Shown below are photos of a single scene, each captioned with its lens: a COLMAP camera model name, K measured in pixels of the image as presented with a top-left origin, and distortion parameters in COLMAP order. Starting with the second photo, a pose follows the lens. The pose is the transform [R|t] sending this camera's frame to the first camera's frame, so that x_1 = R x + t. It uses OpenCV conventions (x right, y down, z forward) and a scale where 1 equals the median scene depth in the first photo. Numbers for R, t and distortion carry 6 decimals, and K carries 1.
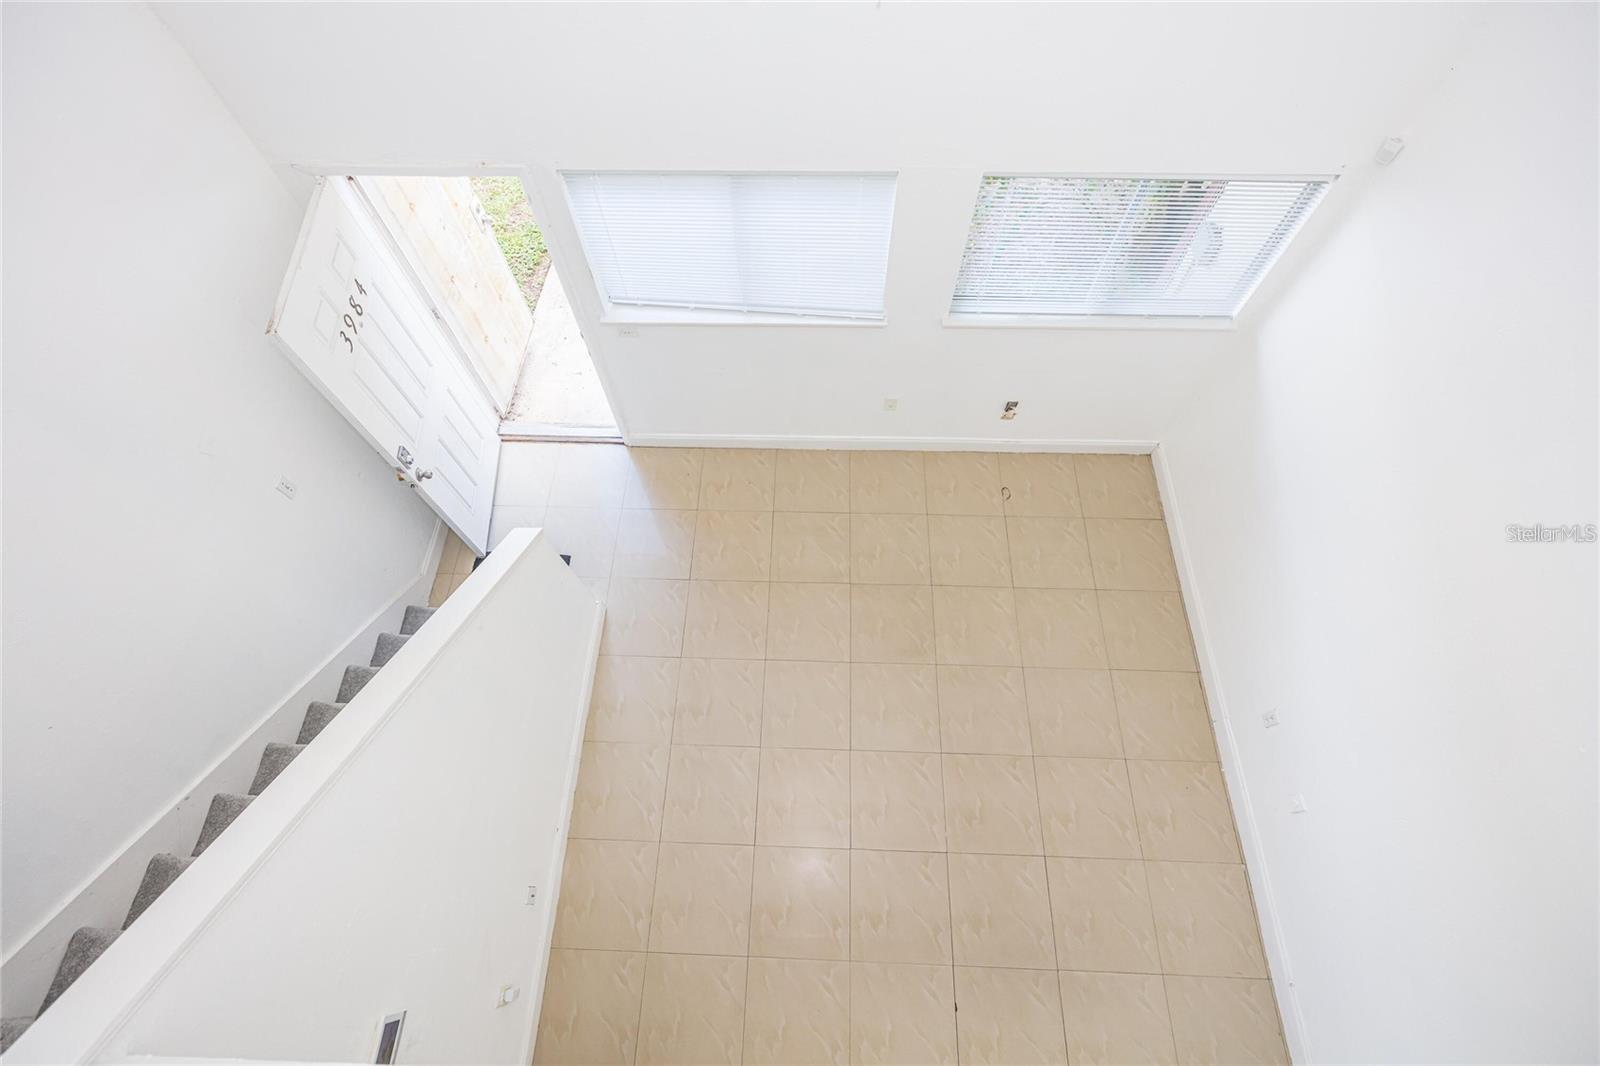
lens RADIAL K [[718.7, 0, 800.0], [0, 718.7, 533.0], [0, 0, 1]] dist [-0.001500, -0.000271]
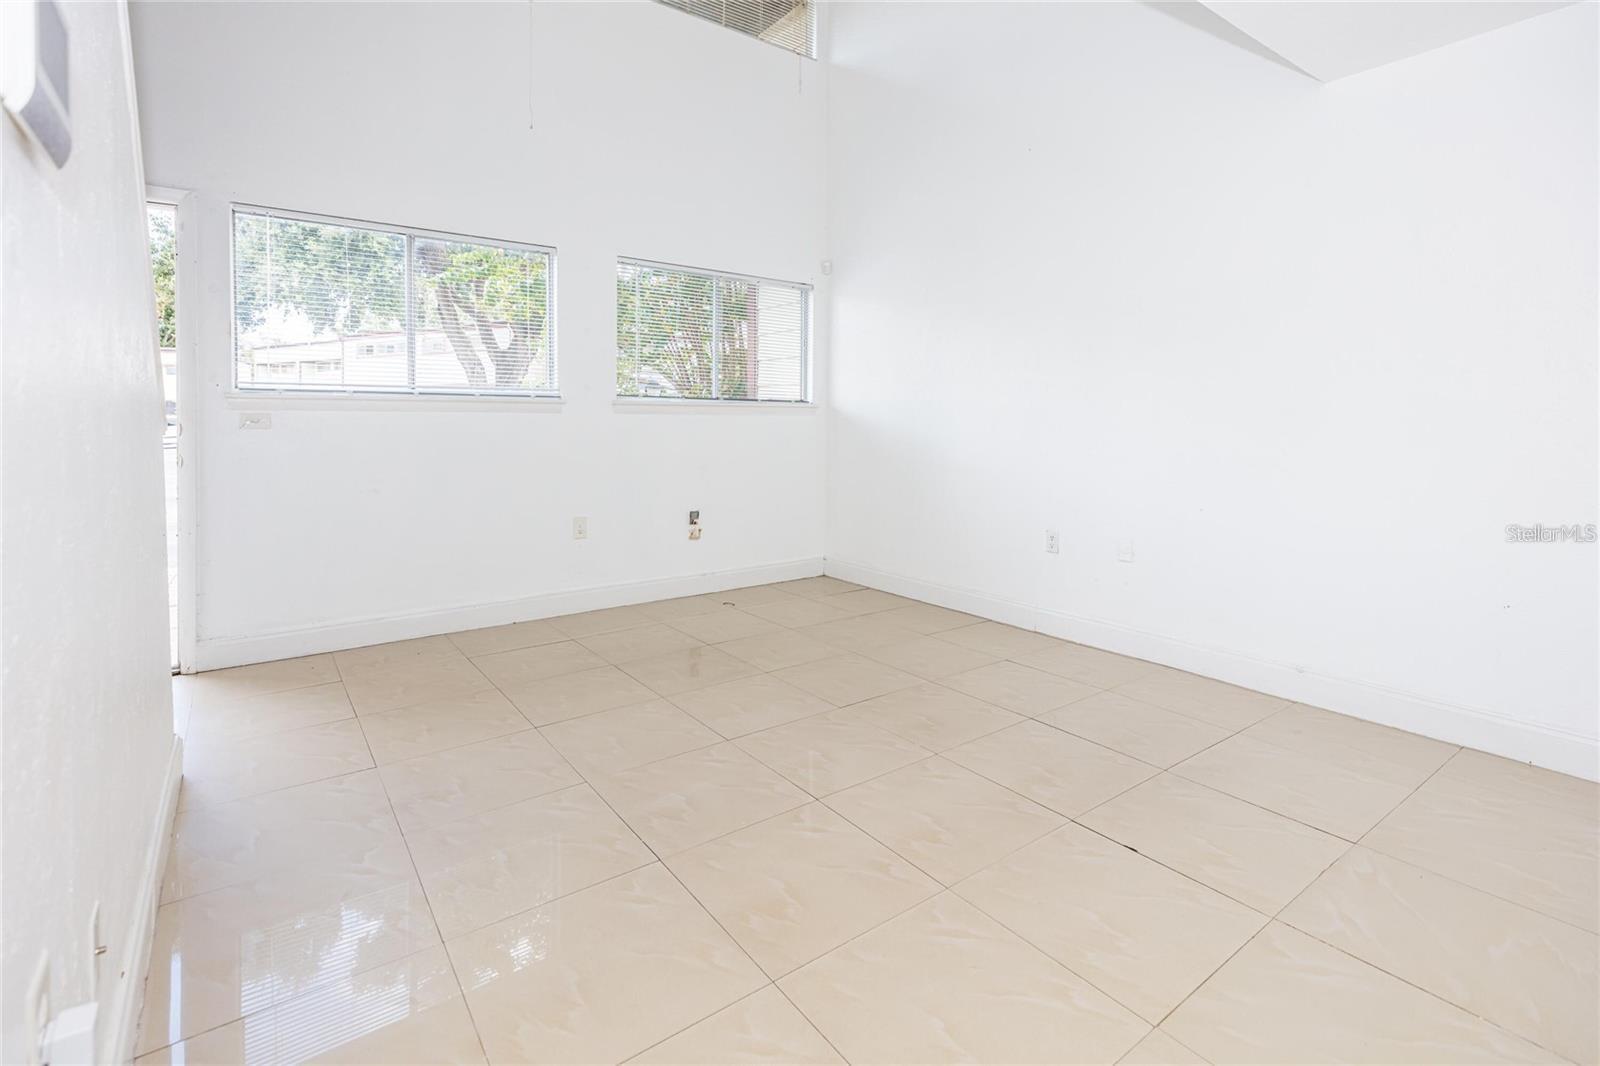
lens RADIAL K [[751.7, 0, 806.1], [0, 751.7, 433.1], [0, 0, 1]] dist [0.001303, 0.000806]
pose [[0.776775, 0.008301, 0.629724, -0.277722], [0.555013, 0.463524, -0.690729, 0.637375], [-0.297625, 0.886046, 0.355446, 0.487802]]
